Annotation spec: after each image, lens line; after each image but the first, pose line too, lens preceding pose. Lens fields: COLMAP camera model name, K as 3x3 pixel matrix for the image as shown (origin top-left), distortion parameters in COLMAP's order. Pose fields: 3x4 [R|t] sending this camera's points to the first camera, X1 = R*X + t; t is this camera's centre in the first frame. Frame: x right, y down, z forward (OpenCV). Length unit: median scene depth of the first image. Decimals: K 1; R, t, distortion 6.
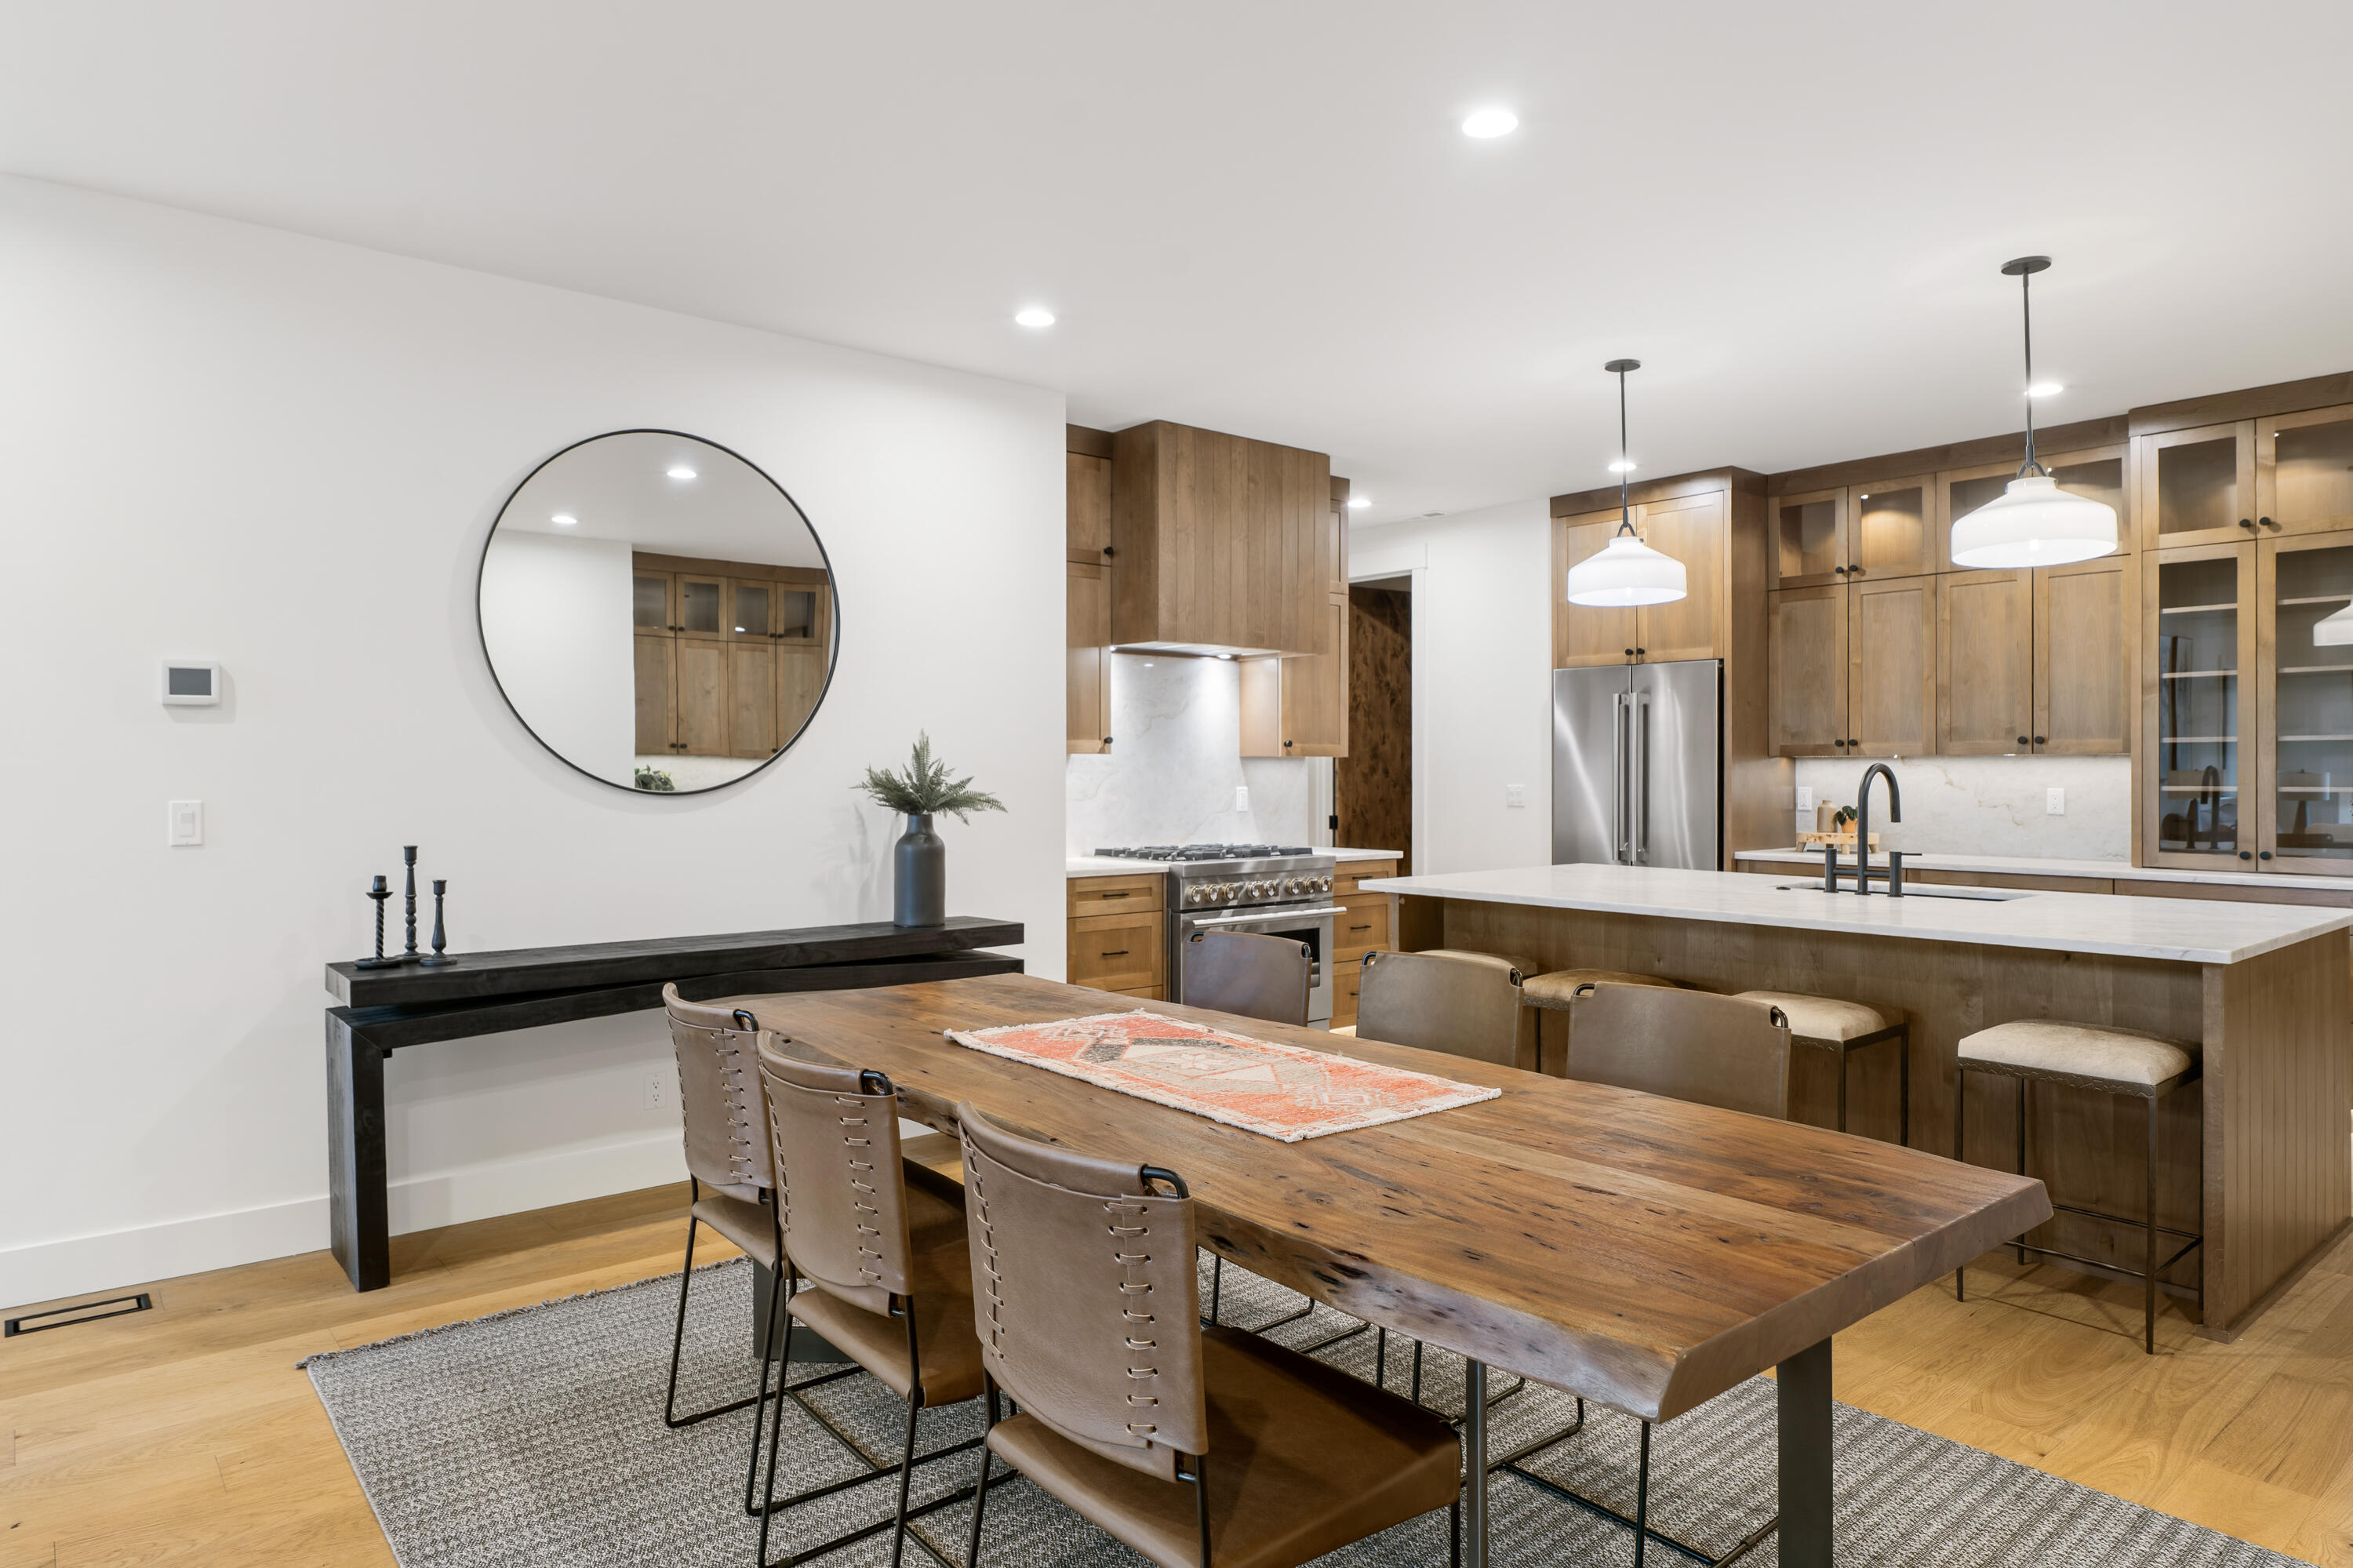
lens RADIAL K [[1393.0, 0, 1176.5], [0, 1393.0, 784.0], [0, 0, 1]] dist [-0.004721, -0.001494]
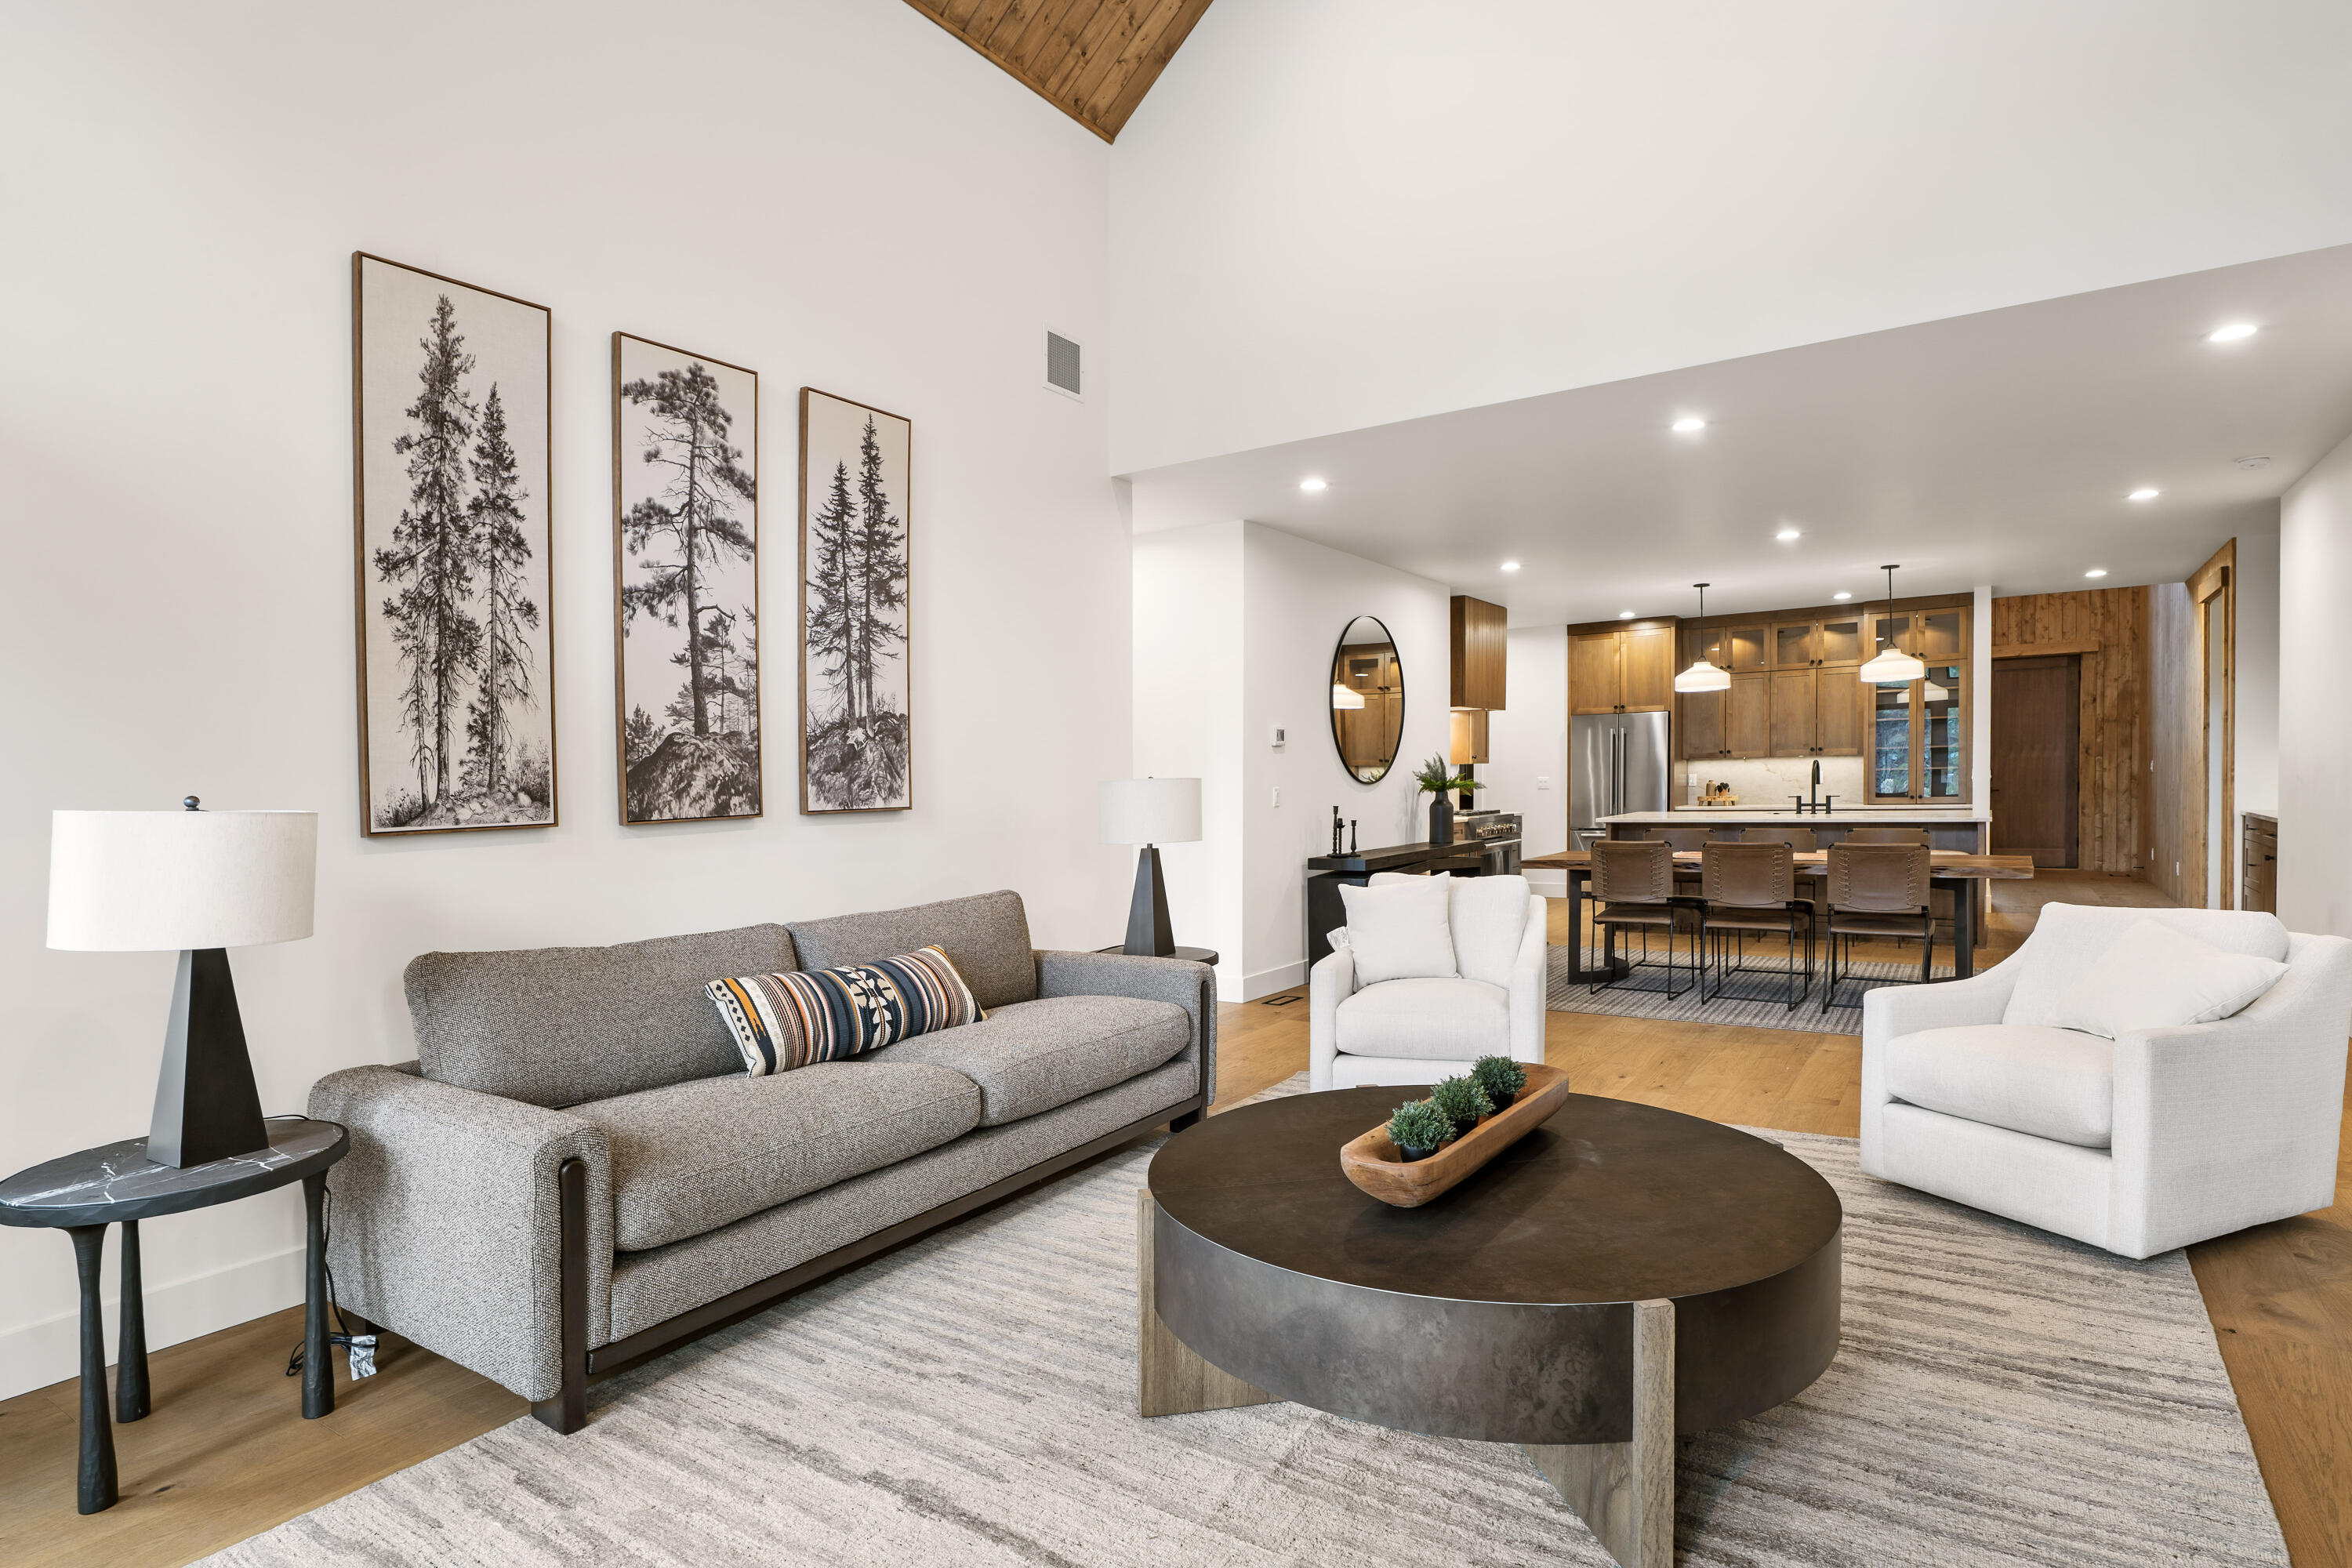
lens RADIAL K [[1223.4, 0, 1147.4], [0, 1223.4, 815.6], [0, 0, 1]] dist [-0.004514, -0.000364]
pose [[0.963790, -0.028712, 0.265113, -1.094220], [0.024633, 0.999522, 0.018698, 0.012688], [-0.265523, -0.011490, 0.964036, -0.679970]]
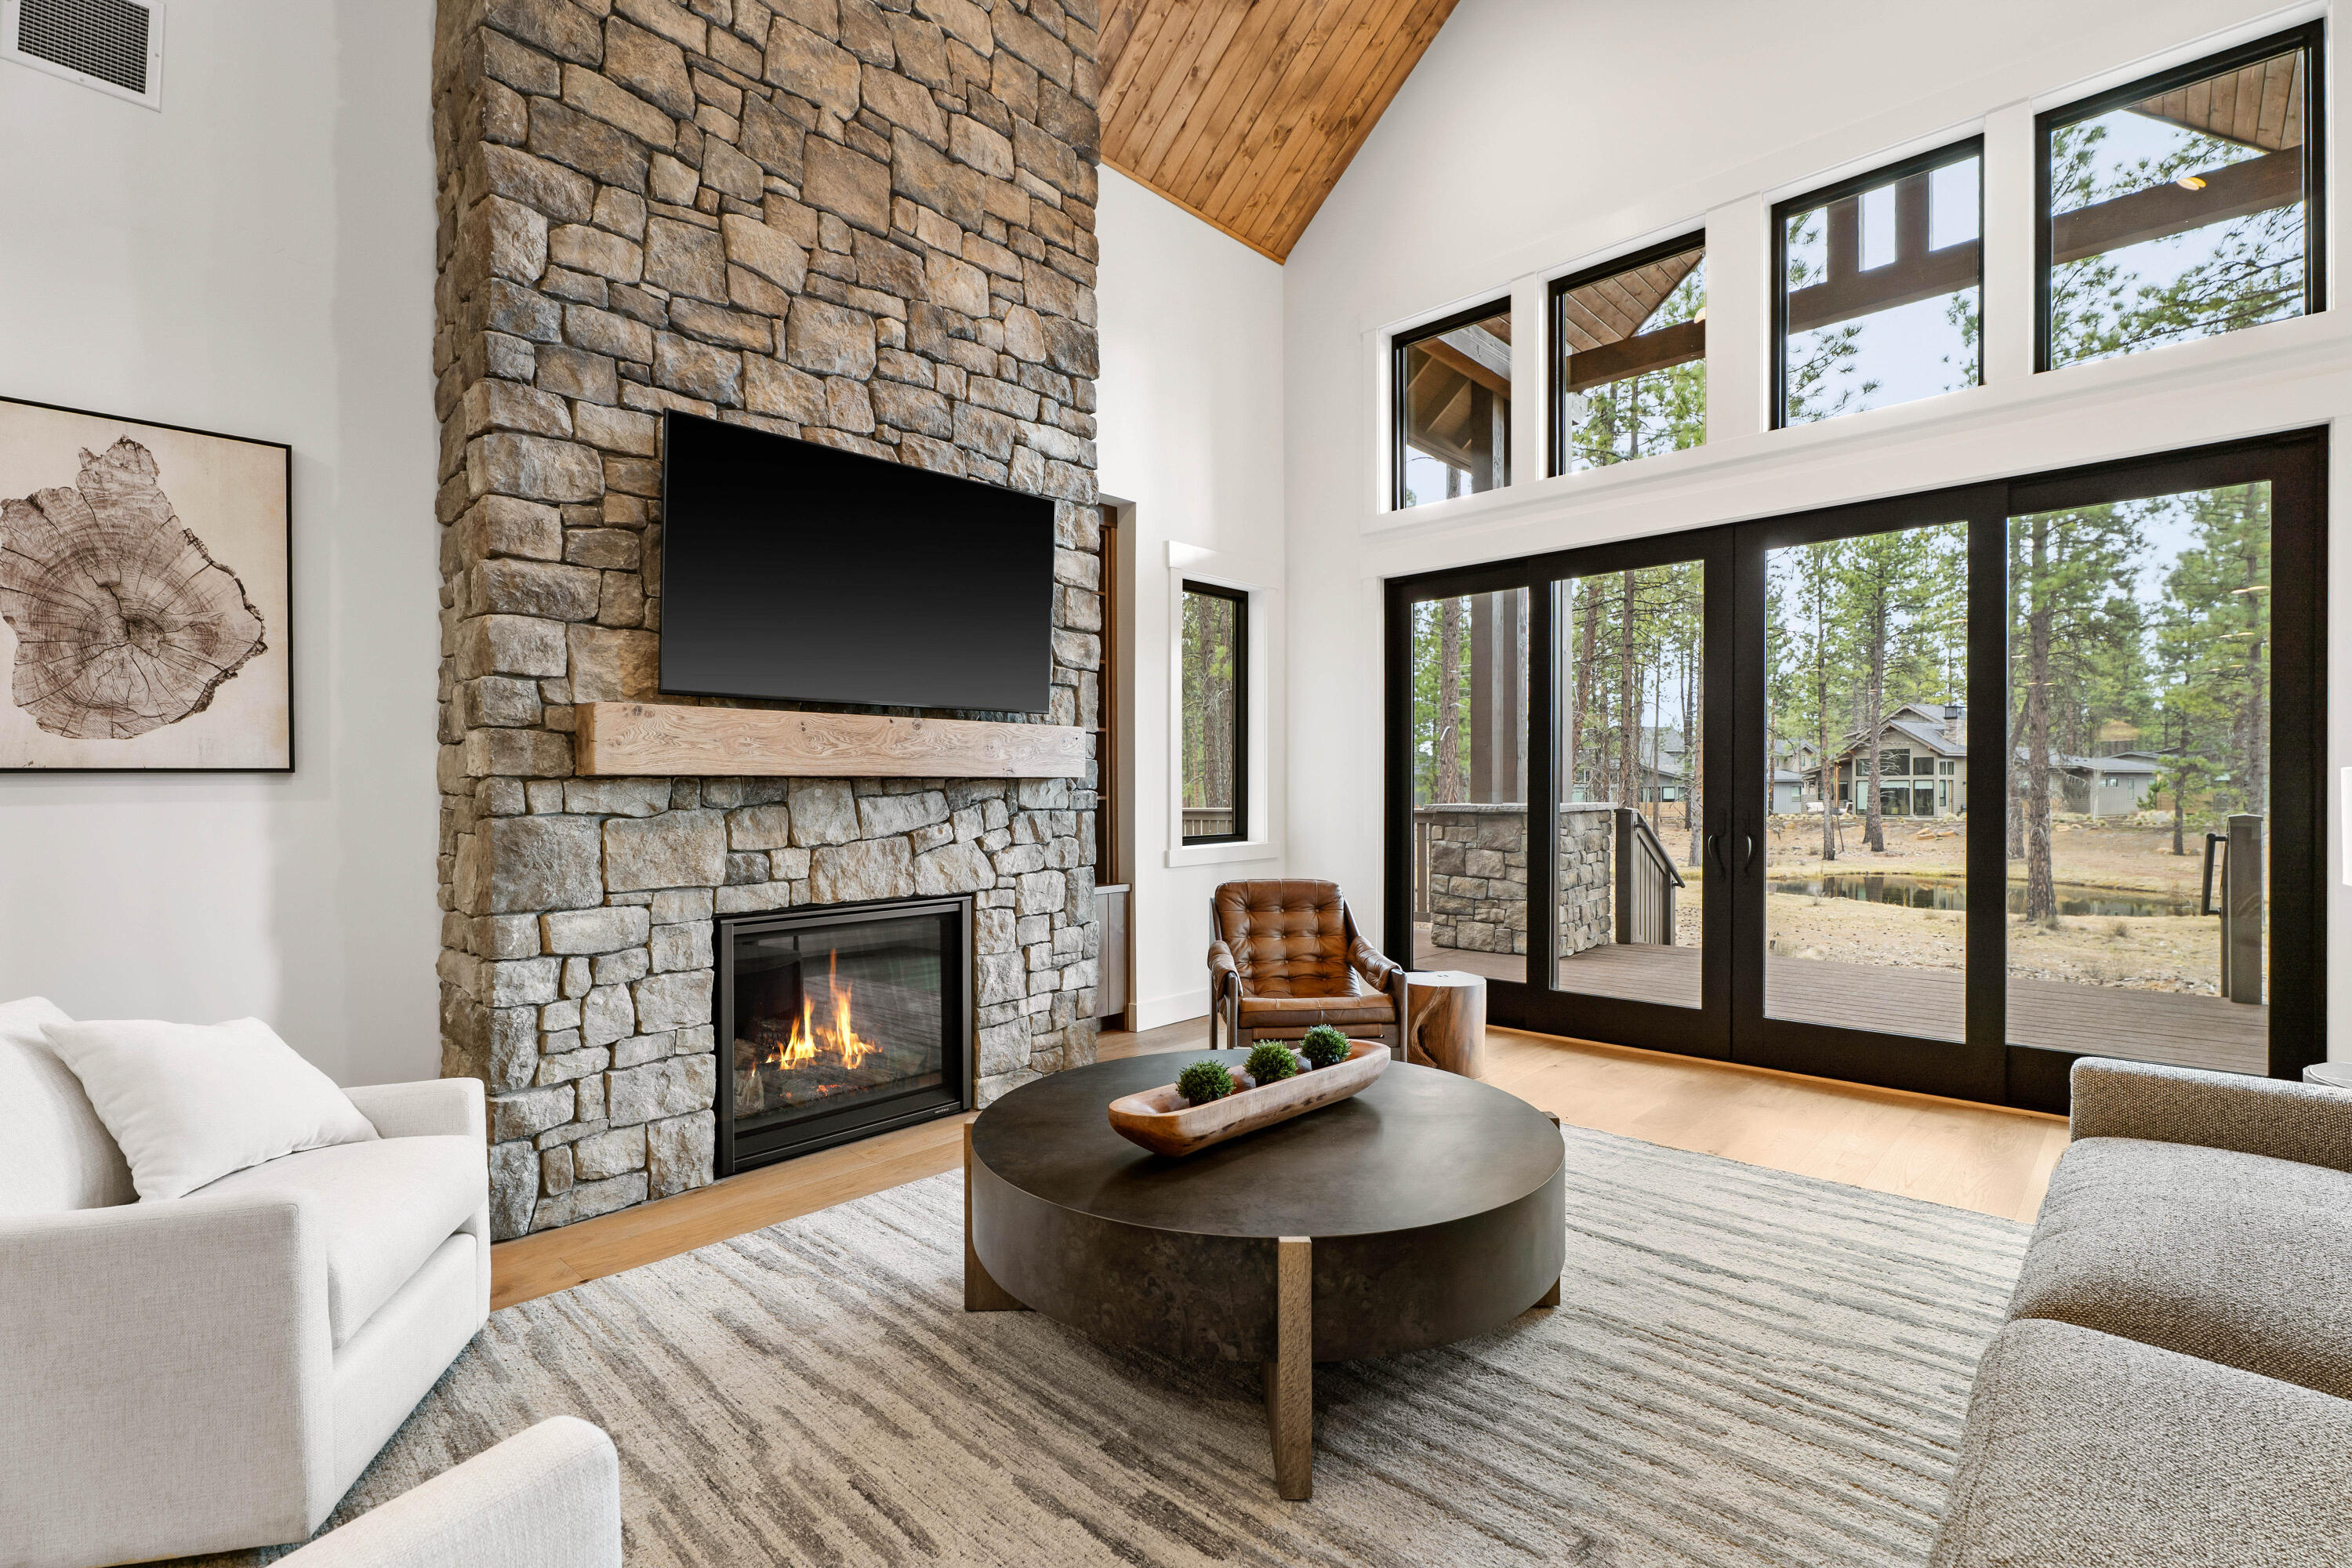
lens RADIAL K [[1042.5, 0, 1171.2], [0, 1042.5, 834.9], [0, 0, 1]] dist [-0.000885, -0.000042]
pose [[-0.993091, 0.016082, -0.116243, -0.717281], [0.010306, 0.998690, 0.050124, 0.011229], [0.116897, 0.048579, -0.991955, 0.305016]]
